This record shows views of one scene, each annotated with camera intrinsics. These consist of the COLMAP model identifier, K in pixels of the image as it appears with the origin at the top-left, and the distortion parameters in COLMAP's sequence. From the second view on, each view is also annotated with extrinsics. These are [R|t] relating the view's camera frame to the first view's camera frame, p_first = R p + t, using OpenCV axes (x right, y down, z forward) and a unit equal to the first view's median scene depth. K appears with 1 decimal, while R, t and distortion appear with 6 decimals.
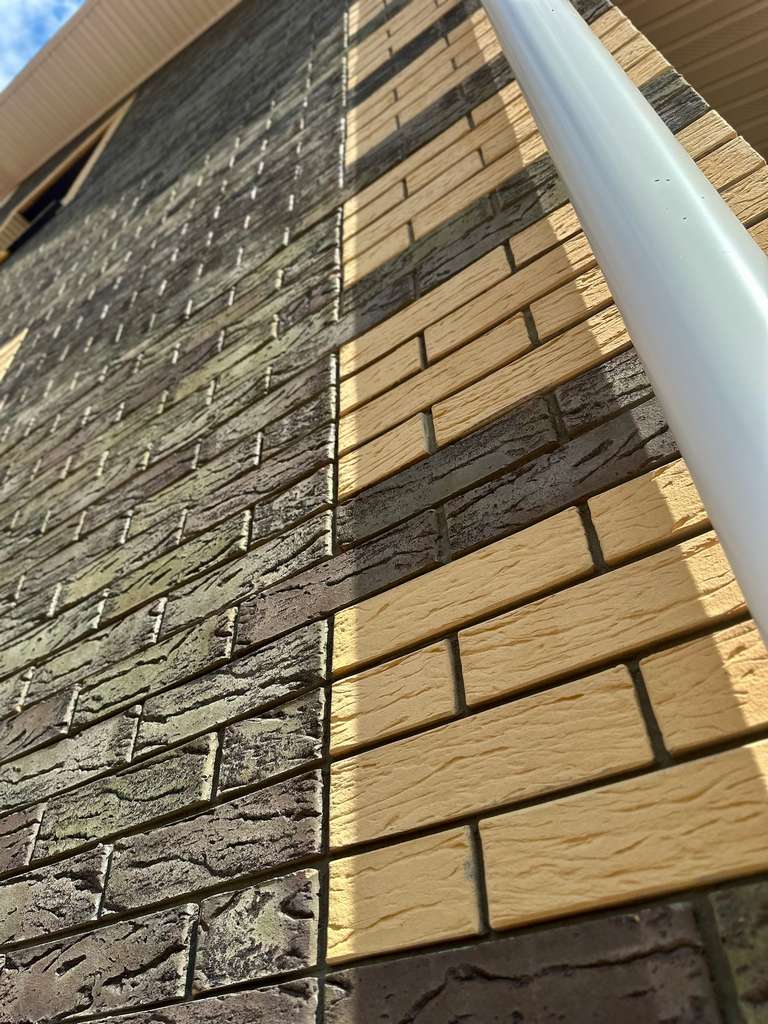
lens RADIAL K [[730.1, 0, 384.9], [0, 730.1, 511.5], [0, 0, 1]] dist [-0.003517, -0.018561]
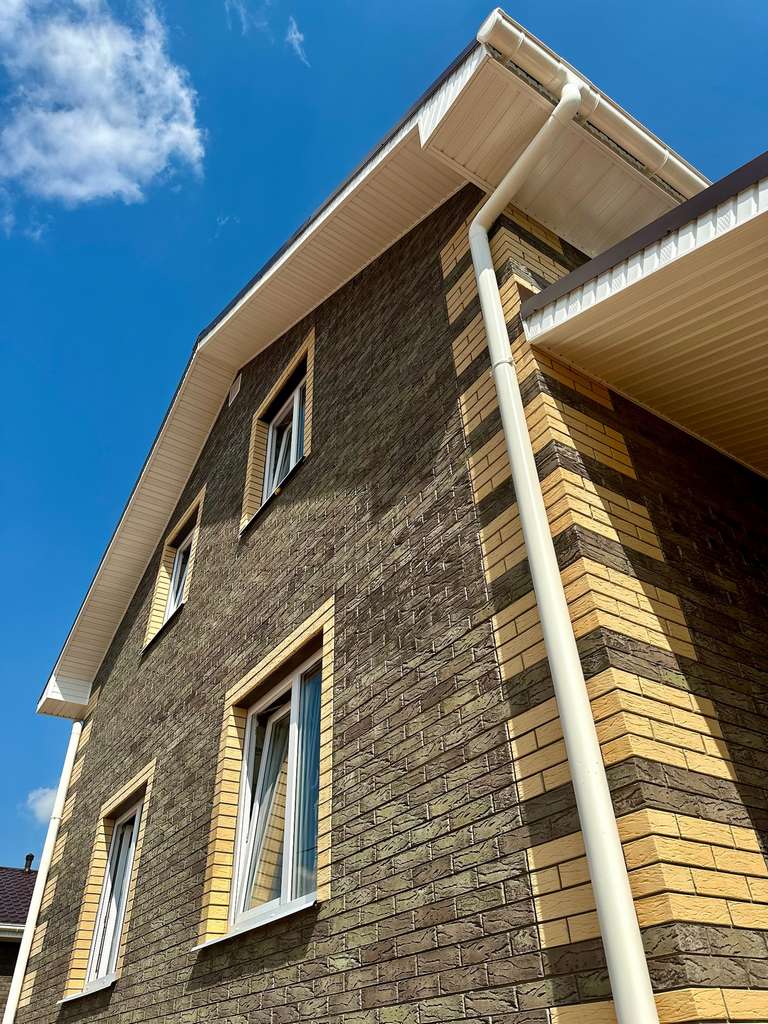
lens RADIAL K [[730.1, 0, 382.7], [0, 730.1, 511.3], [0, 0, 1]] dist [-0.003517, -0.018561]
pose [[0.926833, -0.235821, -0.292180, 0.606692], [0.268198, 0.960391, 0.075619, -1.628627], [0.262774, -0.148448, 0.953369, -1.980309]]
